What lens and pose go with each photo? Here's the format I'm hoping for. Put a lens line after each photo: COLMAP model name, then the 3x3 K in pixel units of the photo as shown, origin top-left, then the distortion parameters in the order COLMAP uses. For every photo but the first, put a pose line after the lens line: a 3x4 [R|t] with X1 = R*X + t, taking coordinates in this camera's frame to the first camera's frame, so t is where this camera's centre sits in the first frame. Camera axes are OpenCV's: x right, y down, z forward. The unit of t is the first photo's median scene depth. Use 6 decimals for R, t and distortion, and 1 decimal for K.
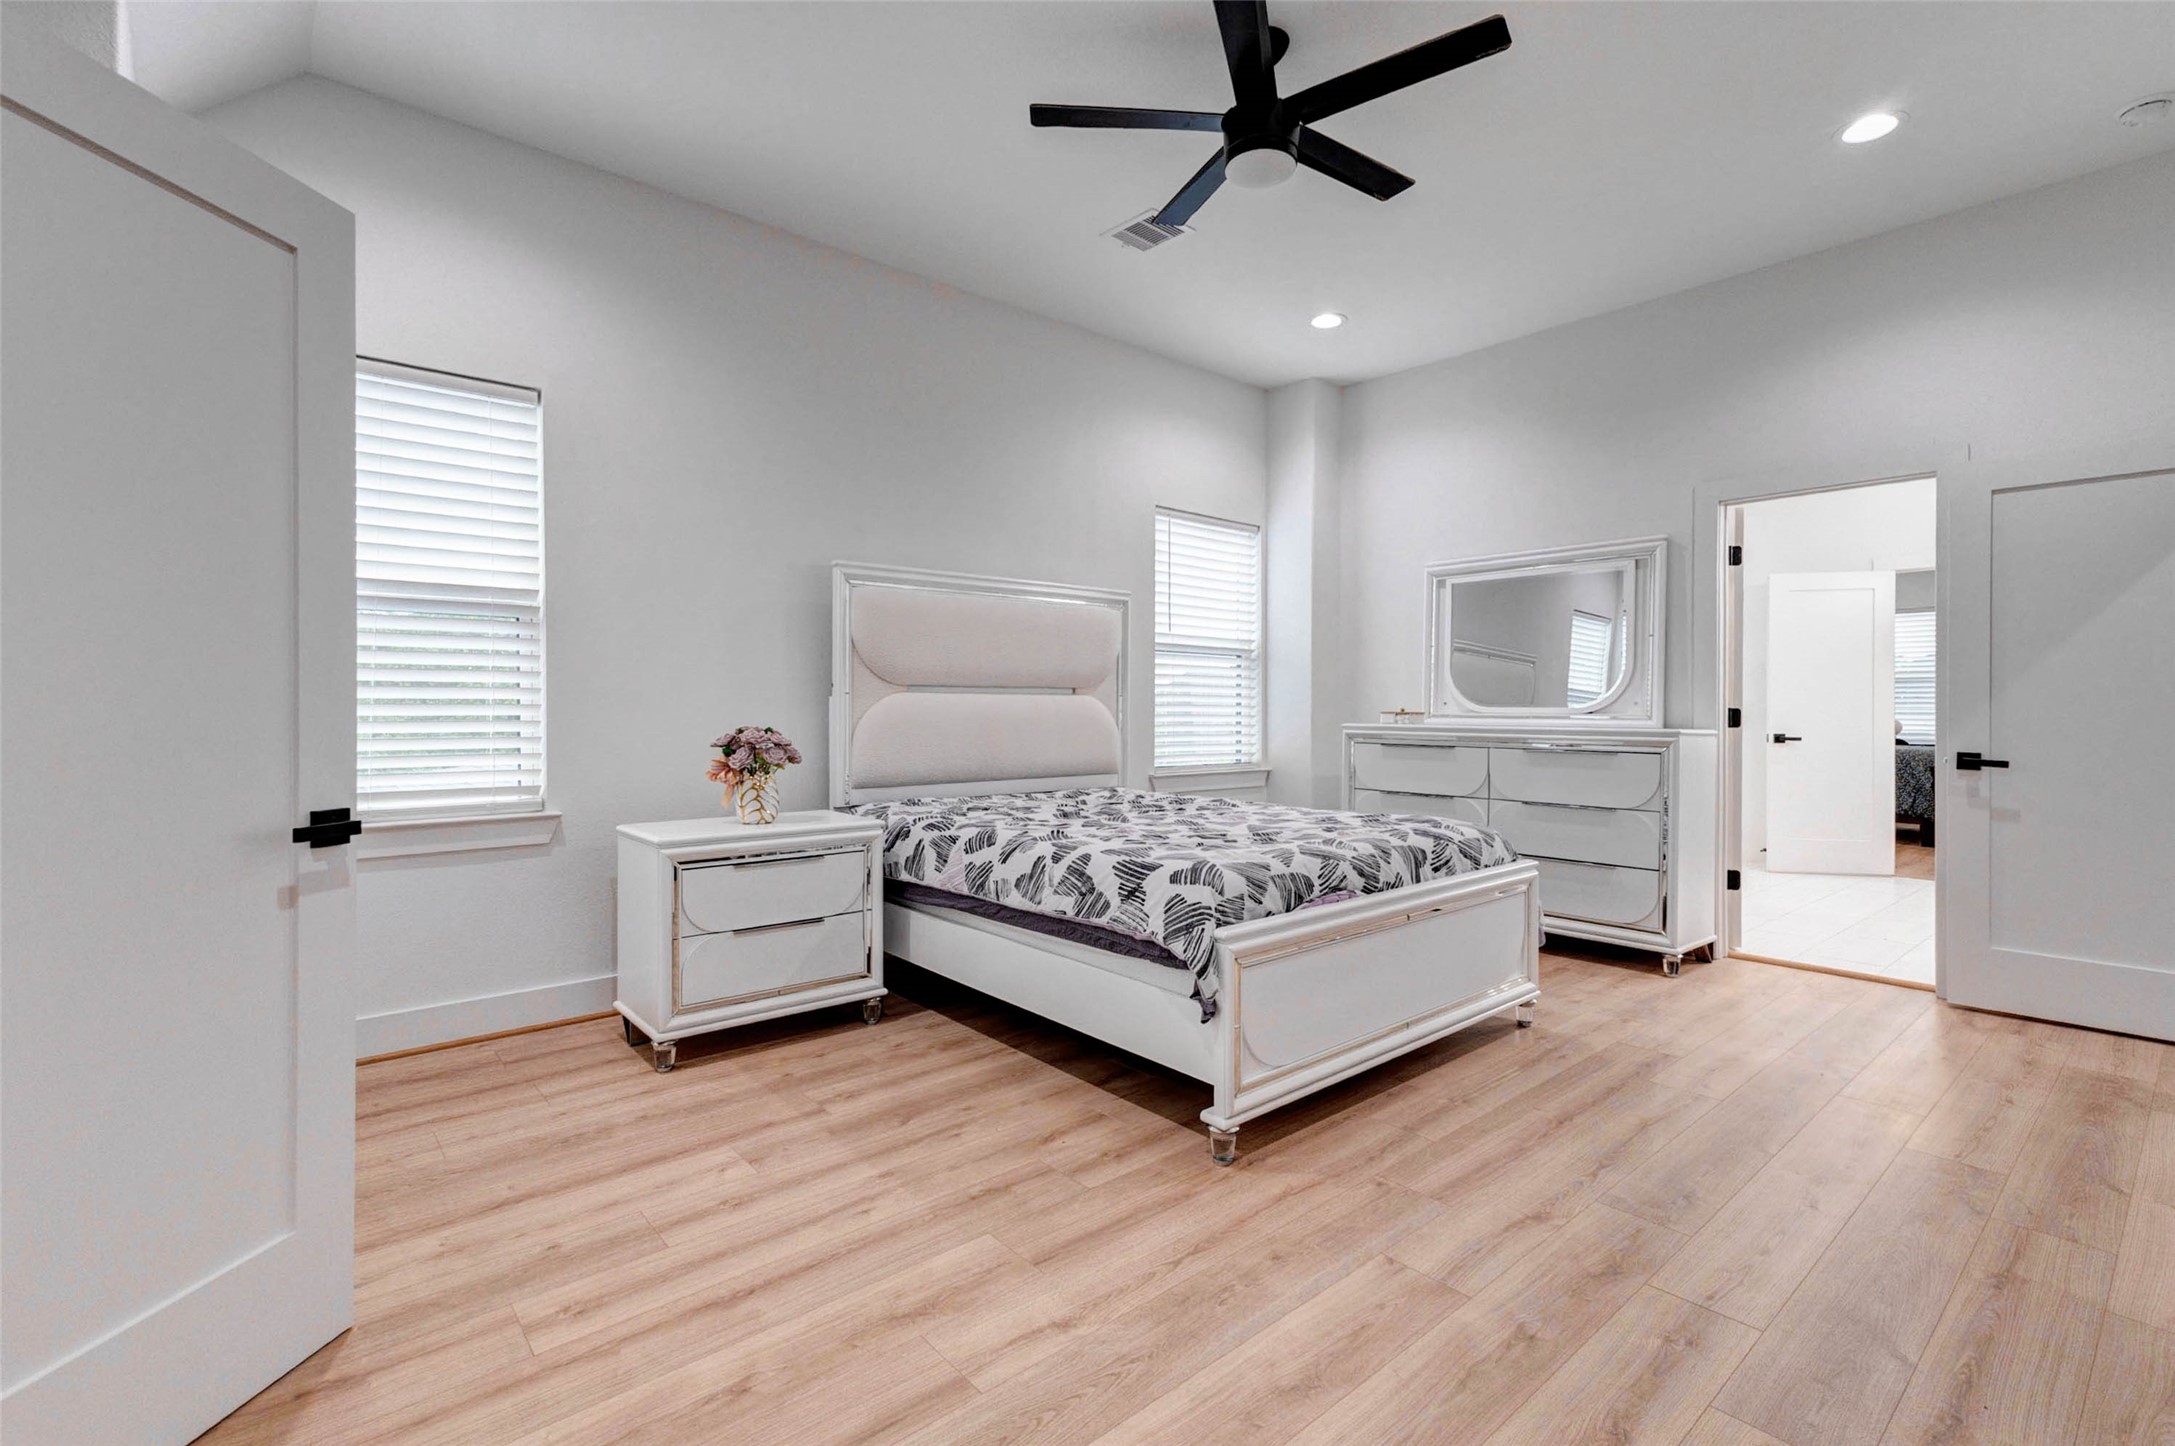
lens RADIAL K [[993.2, 0, 1084.3], [0, 993.2, 719.3], [0, 0, 1]] dist [0.009422, -0.000912]
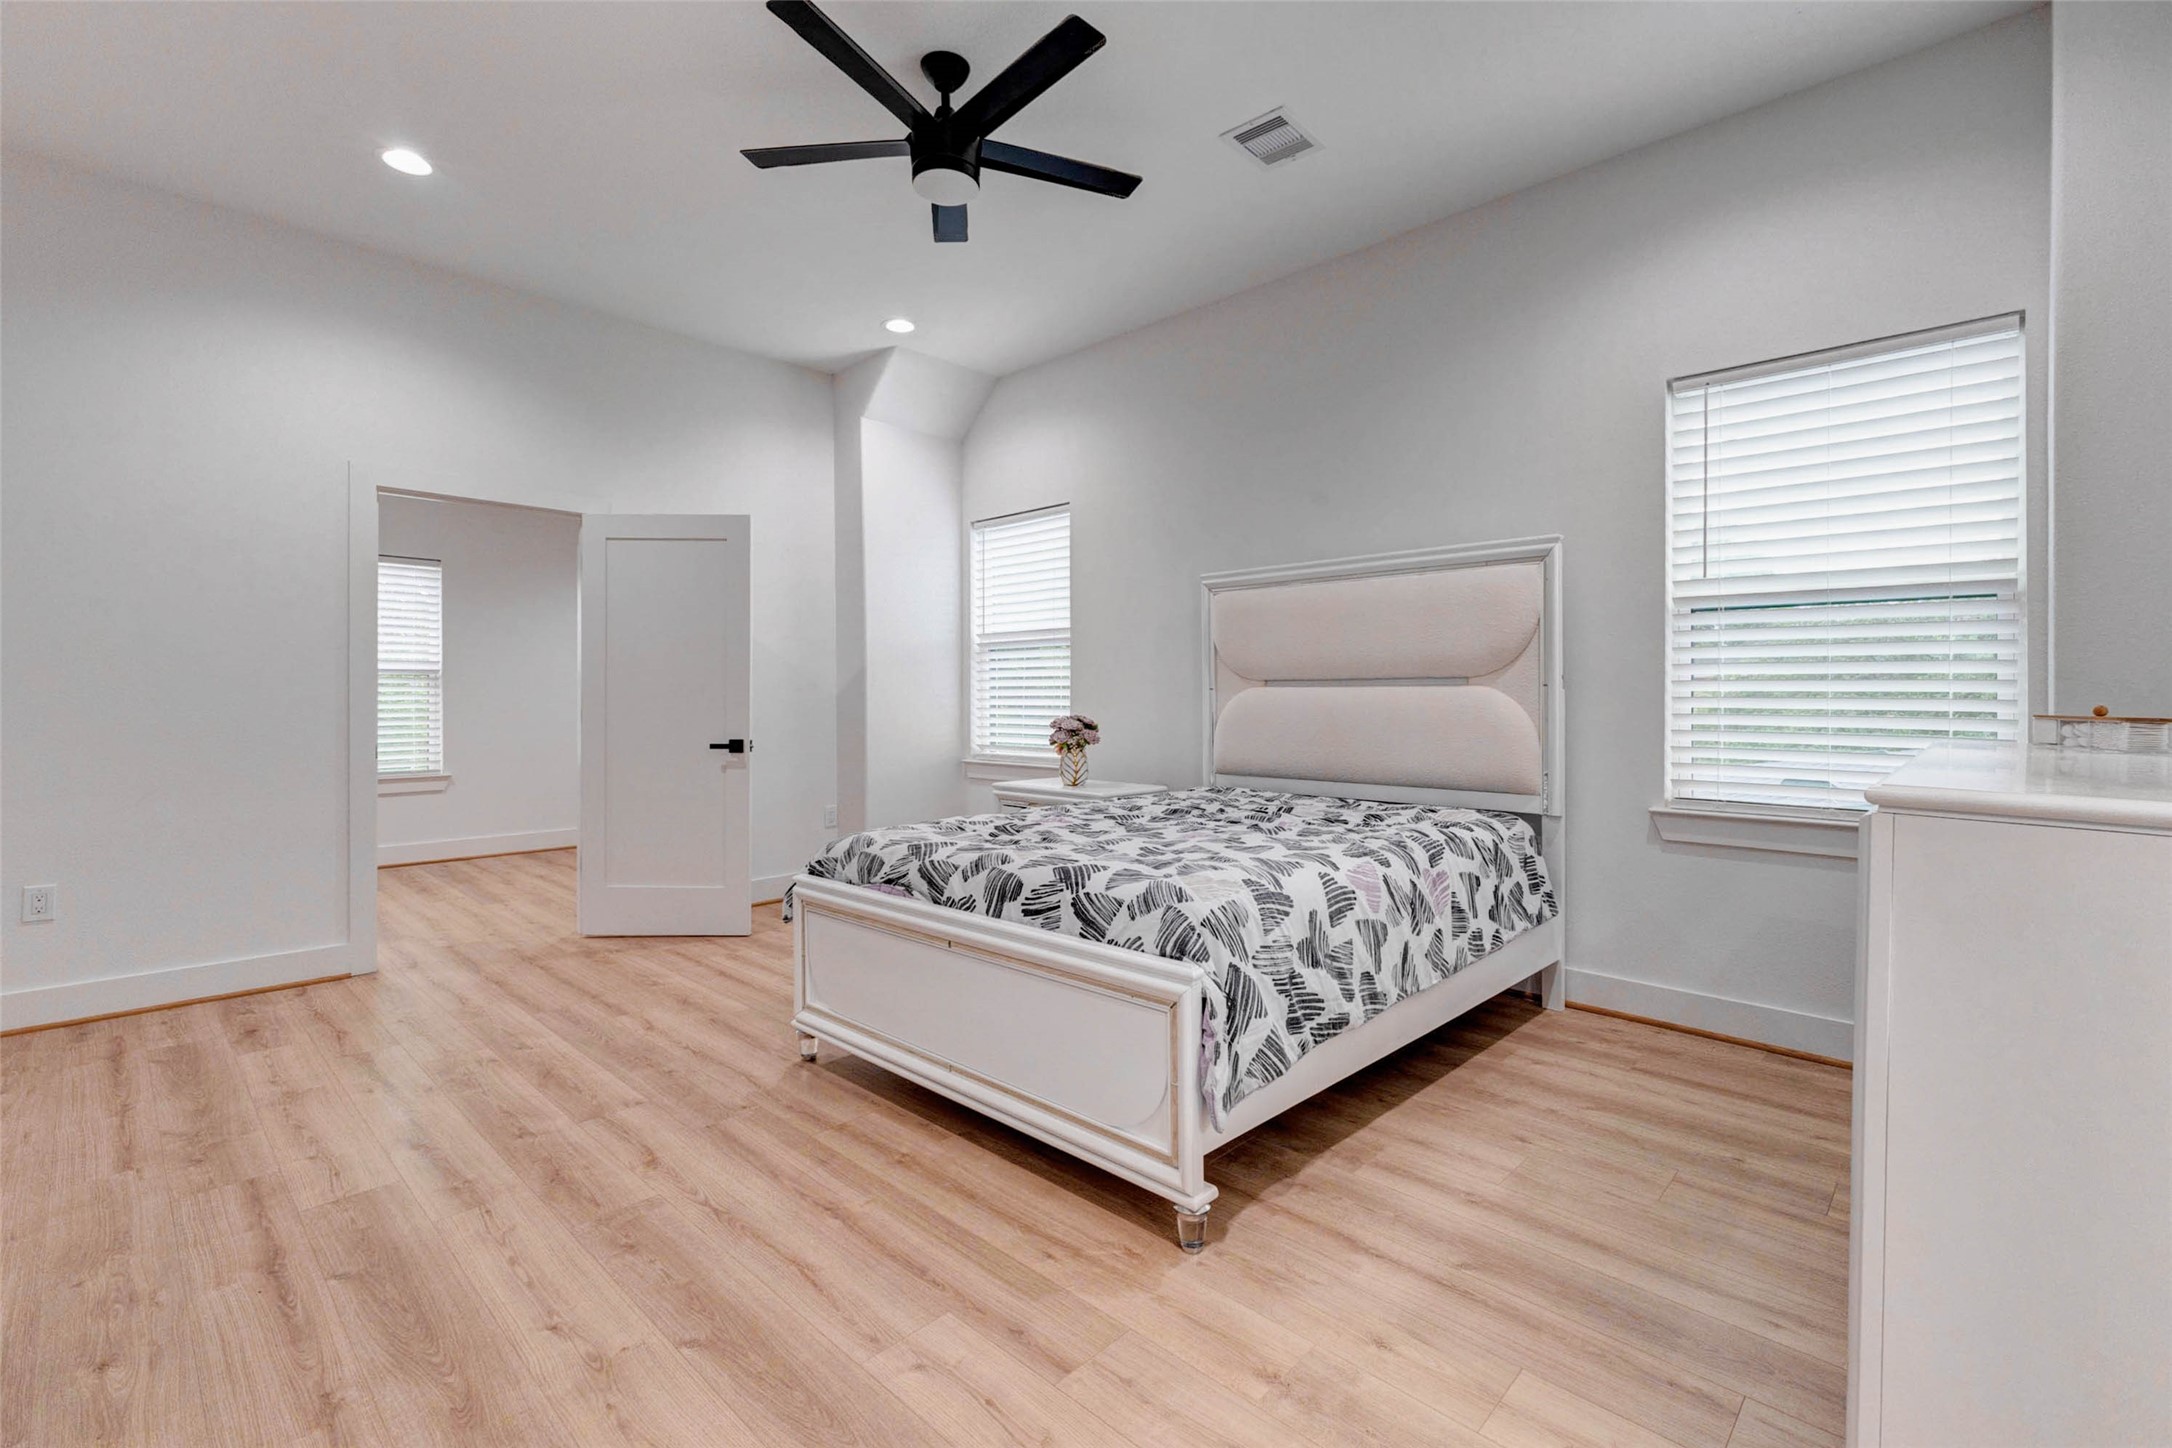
lens RADIAL K [[991.8, 0, 1082.7], [0, 991.8, 707.6], [0, 0, 1]] dist [0.009422, -0.000912]
pose [[0.069855, 0.007683, -0.997528, 1.203703], [-0.013618, 0.999885, 0.006747, -0.015124], [0.997464, 0.013113, 0.069952, 1.055908]]
